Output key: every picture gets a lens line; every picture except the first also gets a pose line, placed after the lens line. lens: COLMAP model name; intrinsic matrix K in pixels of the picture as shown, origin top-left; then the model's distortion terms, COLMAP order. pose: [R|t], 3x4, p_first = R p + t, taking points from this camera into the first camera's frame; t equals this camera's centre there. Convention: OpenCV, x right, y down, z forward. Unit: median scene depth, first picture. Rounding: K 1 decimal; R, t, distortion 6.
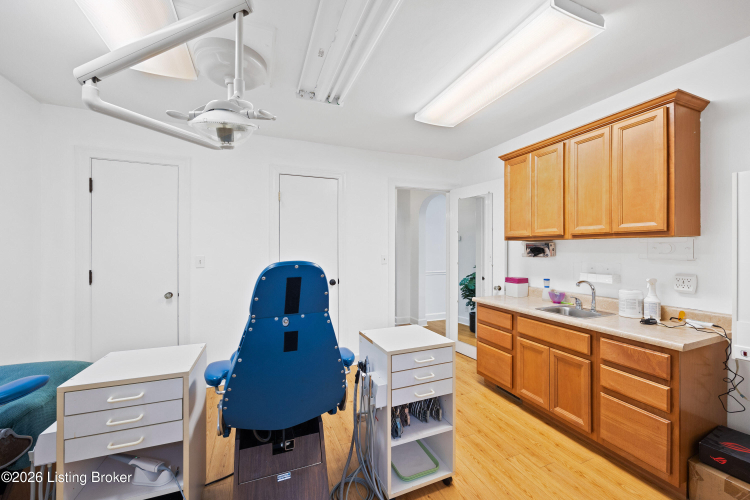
lens RADIAL K [[293.0, 0, 373.3], [0, 293.0, 251.1], [0, 0, 1]] dist [-0.004222, 0.000062]
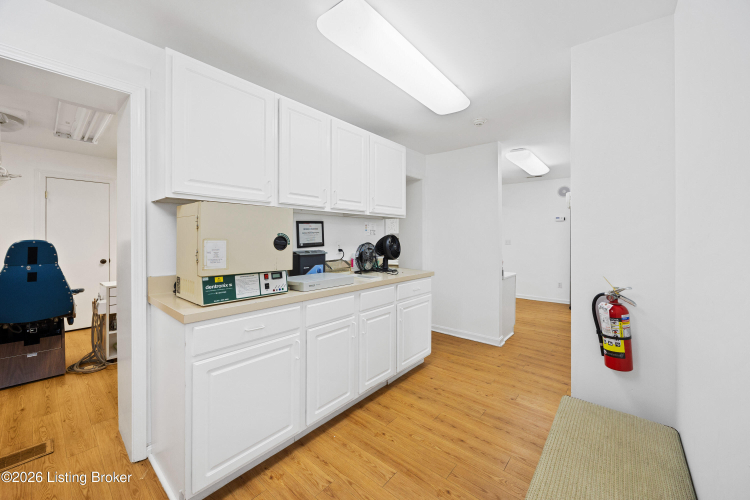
lens RADIAL K [[293.0, 0, 365.8], [0, 293.0, 243.2], [0, 0, 1]] dist [-0.004222, 0.000062]
pose [[0.895929, 0.005149, 0.444167, 0.741049], [-0.006791, 0.999975, 0.002107, 0.029663], [-0.444145, -0.004904, 0.895942, -1.543217]]
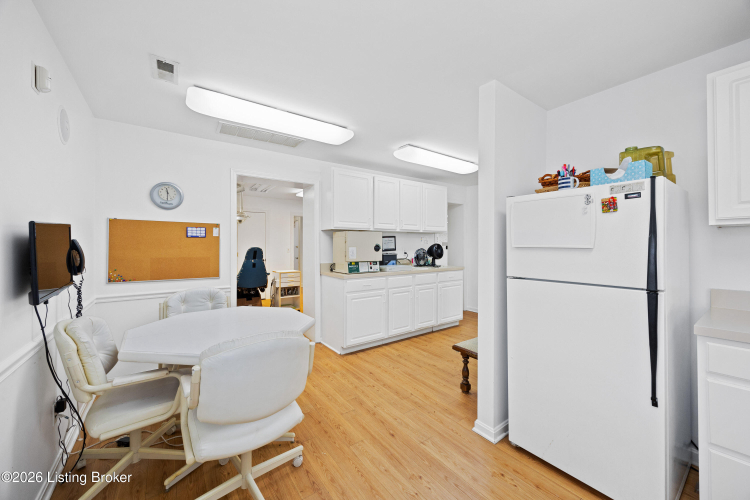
lens RADIAL K [[293.0, 0, 378.5], [0, 293.0, 251.2], [0, 0, 1]] dist [-0.004222, 0.000062]
pose [[0.962492, 0.005493, 0.271253, 0.244066], [-0.006929, 0.999967, 0.004336, 0.049472], [-0.271220, -0.006052, 0.962498, -2.884591]]
